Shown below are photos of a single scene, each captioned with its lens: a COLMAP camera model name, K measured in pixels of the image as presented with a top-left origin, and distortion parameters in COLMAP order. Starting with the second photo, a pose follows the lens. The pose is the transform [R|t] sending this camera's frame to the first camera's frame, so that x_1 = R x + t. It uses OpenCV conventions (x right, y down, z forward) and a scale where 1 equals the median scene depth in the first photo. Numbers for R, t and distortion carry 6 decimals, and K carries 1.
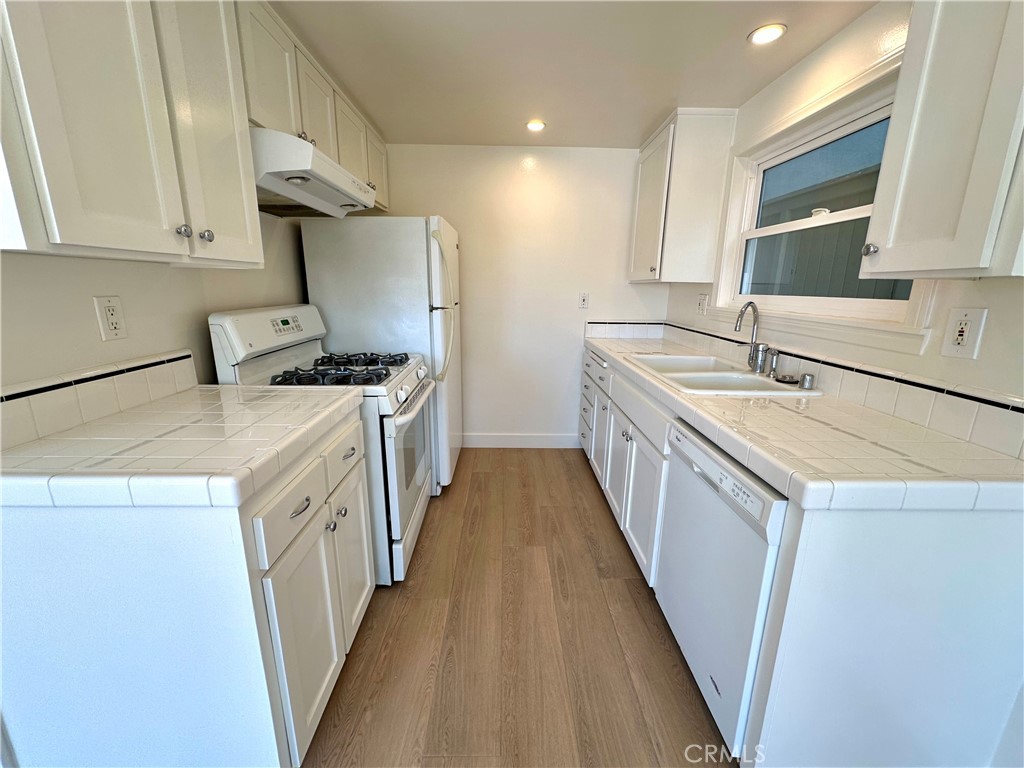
lens RADIAL K [[408.2, 0, 512.8], [0, 408.2, 383.7], [0, 0, 1]] dist [-0.001526, -0.000078]
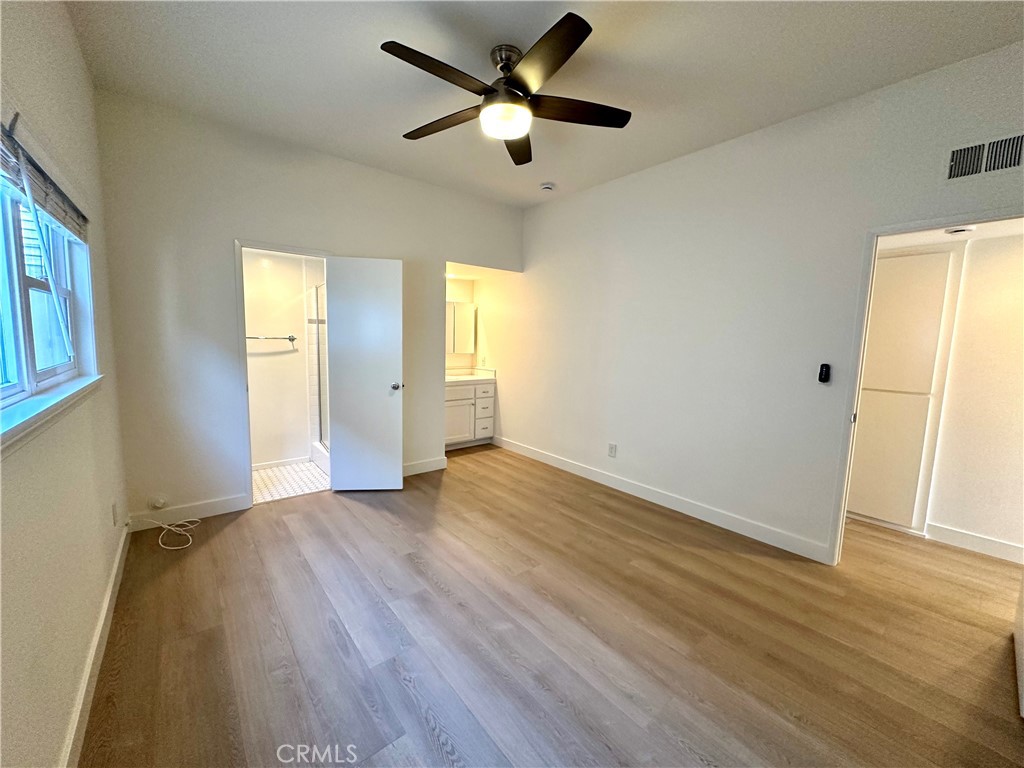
lens RADIAL K [[408.2, 0, 512.8], [0, 408.2, 383.7], [0, 0, 1]] dist [-0.001526, -0.000078]
pose [[-0.788154, 0.037864, -0.614312, 0.357727], [-0.179403, 0.940630, 0.288149, -0.427959], [0.588751, 0.337316, -0.734569, 1.716004]]
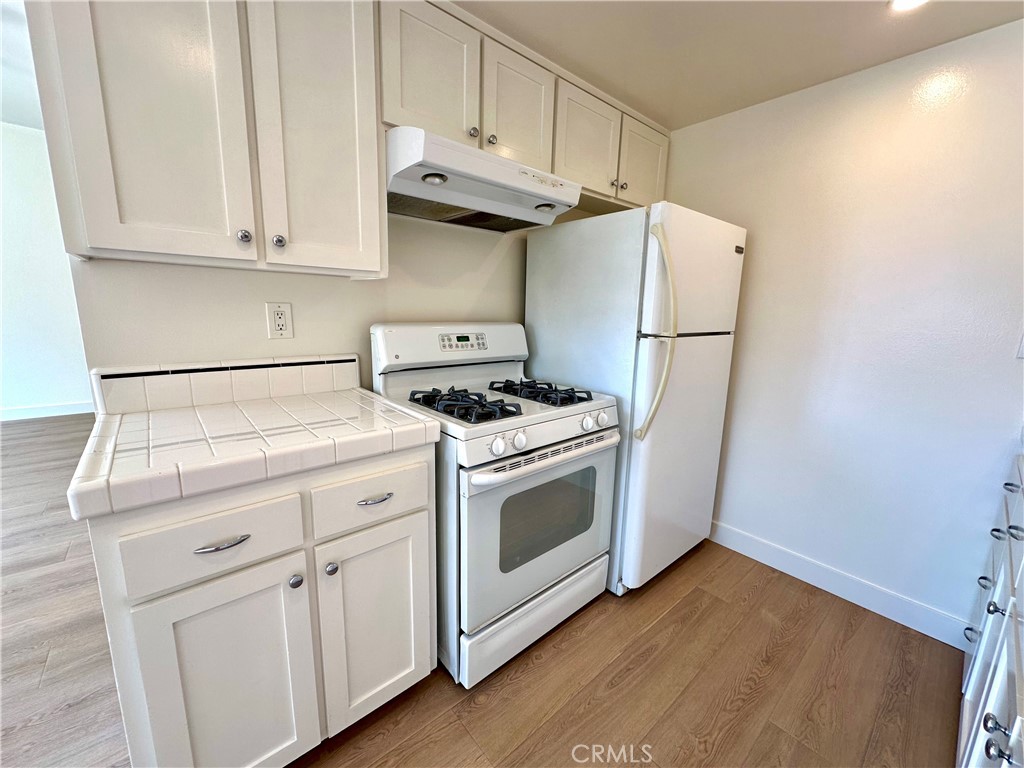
lens RADIAL K [[408.2, 0, 512.8], [0, 408.2, 383.7], [0, 0, 1]] dist [-0.001526, -0.000078]
pose [[0.636593, 0.146725, -0.757113, 0.246517], [-0.200413, 0.979480, 0.021308, -0.088388], [0.744704, 0.138171, 0.652936, 0.466525]]
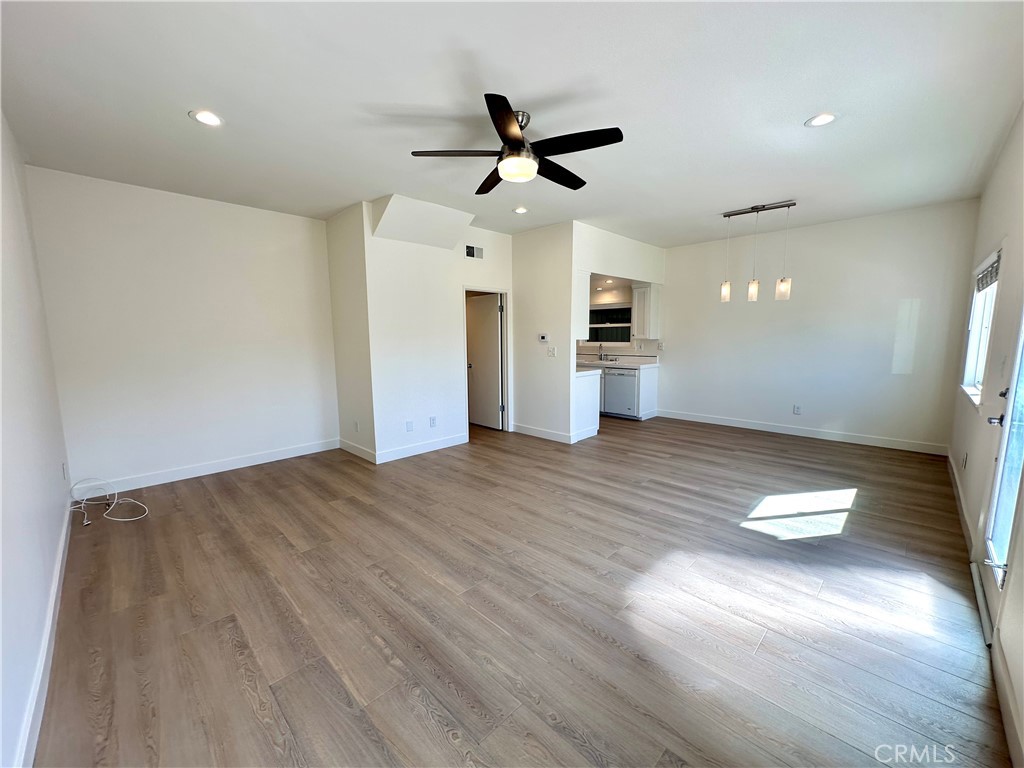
lens RADIAL K [[402.5, 0, 512.0], [0, 402.5, 384.0], [0, 0, 1]] dist [-0.002191, -0.000216]
pose [[0.721372, -0.103587, 0.684757, -2.818572], [0.180430, 0.982715, -0.041417, 0.206041], [-0.668631, 0.153428, 0.727594, -1.288464]]
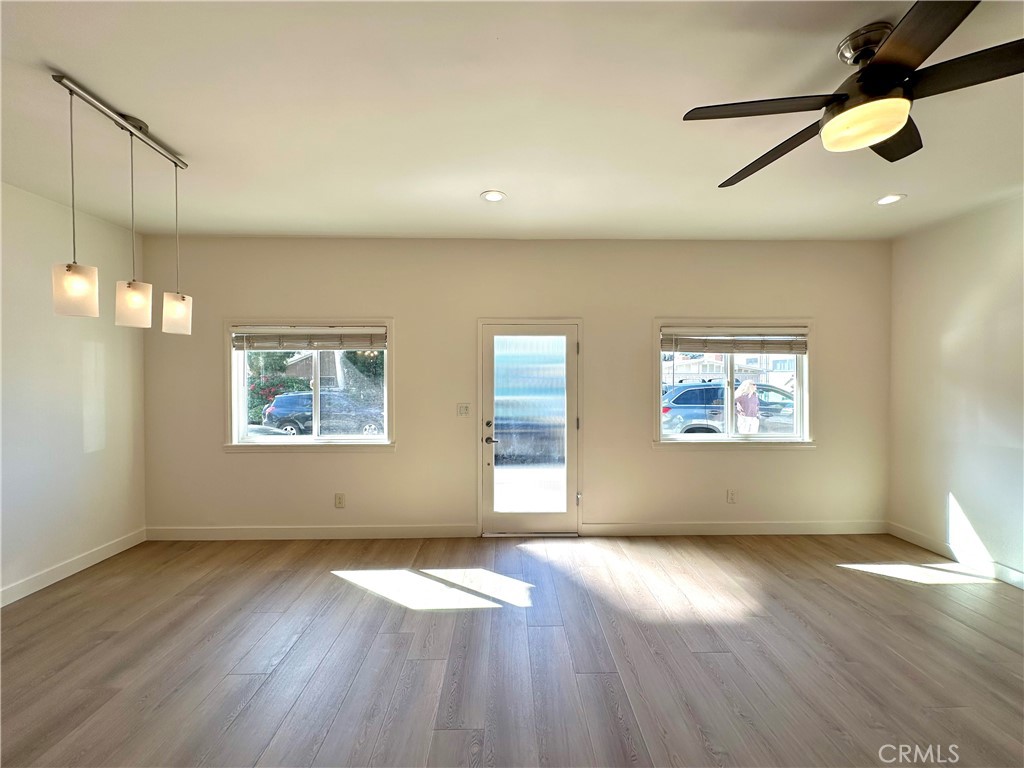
lens RADIAL K [[408.2, 0, 512.8], [0, 408.2, 383.7], [0, 0, 1]] dist [-0.001526, -0.000078]
pose [[-0.999925, -0.011191, 0.004958, -1.114184], [-0.009572, 0.967380, 0.253148, -0.258577], [-0.007630, 0.253081, -0.967415, 0.495925]]
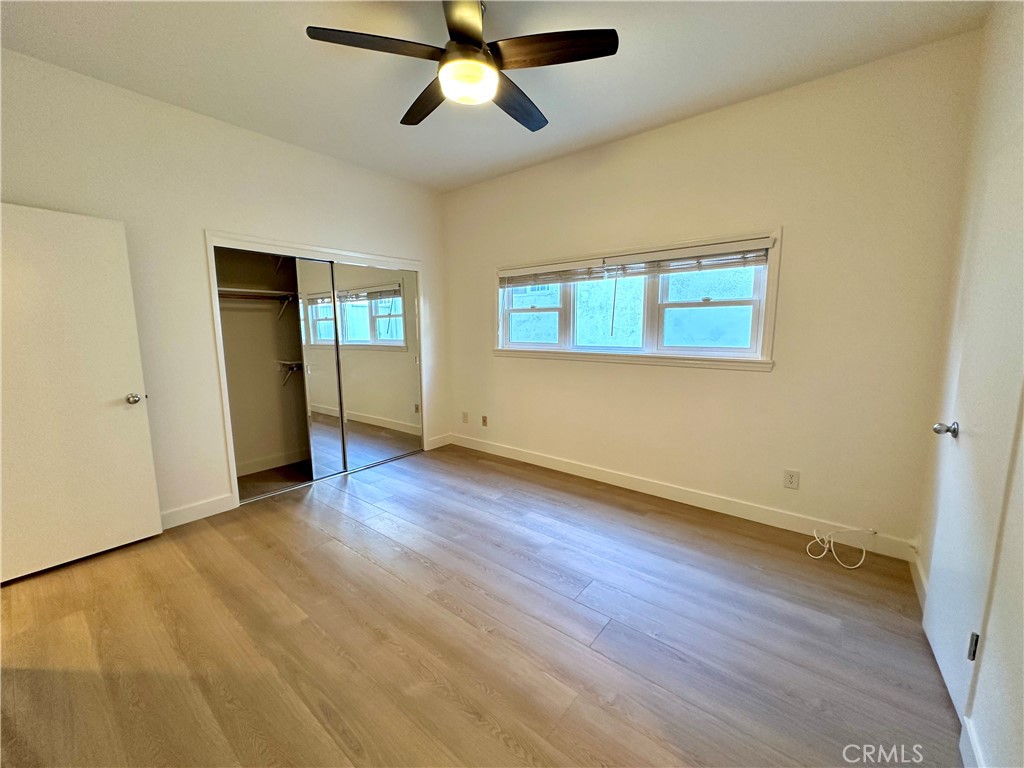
lens RADIAL K [[408.2, 0, 512.8], [0, 408.2, 383.7], [0, 0, 1]] dist [-0.001526, -0.000078]
pose [[0.646902, -0.122811, 0.752619, -1.045307], [0.193395, 0.981102, -0.006136, -0.045684], [-0.737642, 0.149522, 0.658428, 0.088107]]
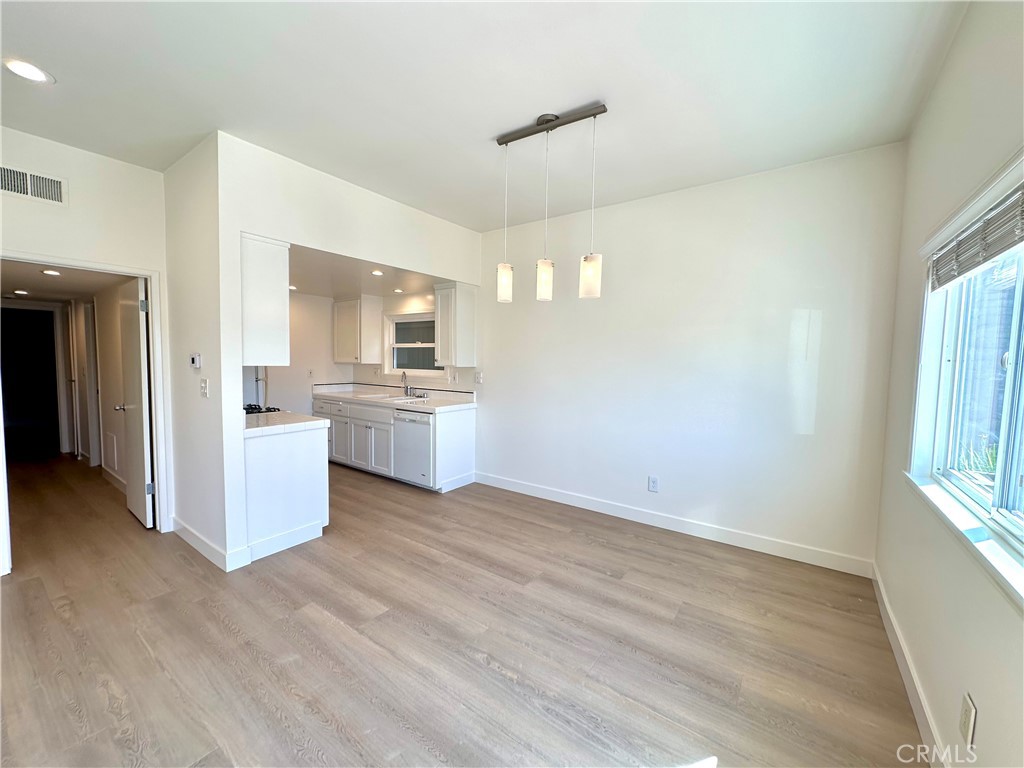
lens RADIAL K [[405.5, 0, 508.1], [0, 405.5, 385.8], [0, 0, 1]] dist [0.000422, 0.000018]
pose [[0.604064, -0.057250, 0.794877, -1.177714], [0.179557, 0.981547, -0.065759, 0.203980], [-0.776444, 0.182449, 0.603197, -1.203638]]
